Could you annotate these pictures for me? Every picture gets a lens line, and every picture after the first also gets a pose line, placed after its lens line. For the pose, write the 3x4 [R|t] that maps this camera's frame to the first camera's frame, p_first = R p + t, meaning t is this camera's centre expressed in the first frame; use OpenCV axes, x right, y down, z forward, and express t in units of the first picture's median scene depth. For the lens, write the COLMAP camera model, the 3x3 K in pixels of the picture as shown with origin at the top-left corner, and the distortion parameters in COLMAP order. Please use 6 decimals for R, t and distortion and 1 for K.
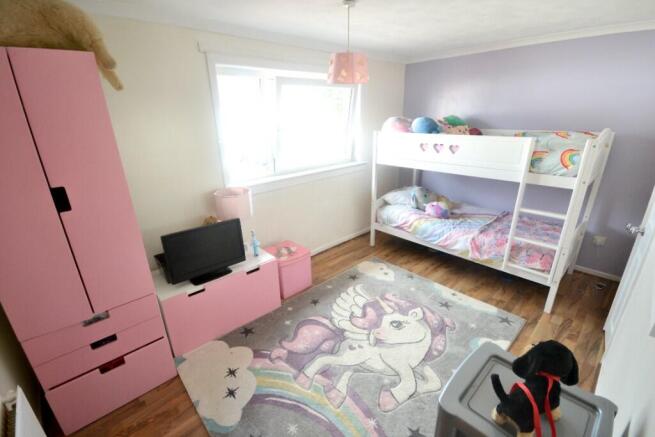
lens RADIAL K [[292.0, 0, 324.3], [0, 292.0, 217.8], [0, 0, 1]] dist [-0.011519, 0.000035]
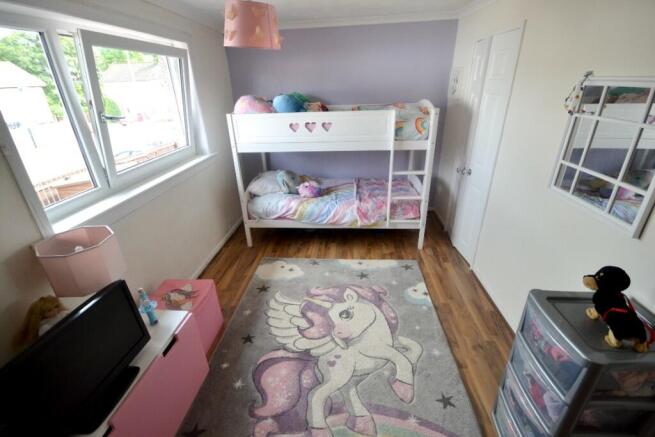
lens RADIAL K [[292.0, 0, 324.3], [0, 292.0, 217.8], [0, 0, 1]] dist [-0.011519, 0.000035]
pose [[0.733923, -0.279721, 0.618961, -0.268019], [0.242945, 0.959087, 0.145363, -0.083998], [-0.634298, 0.043689, 0.771853, 0.250188]]
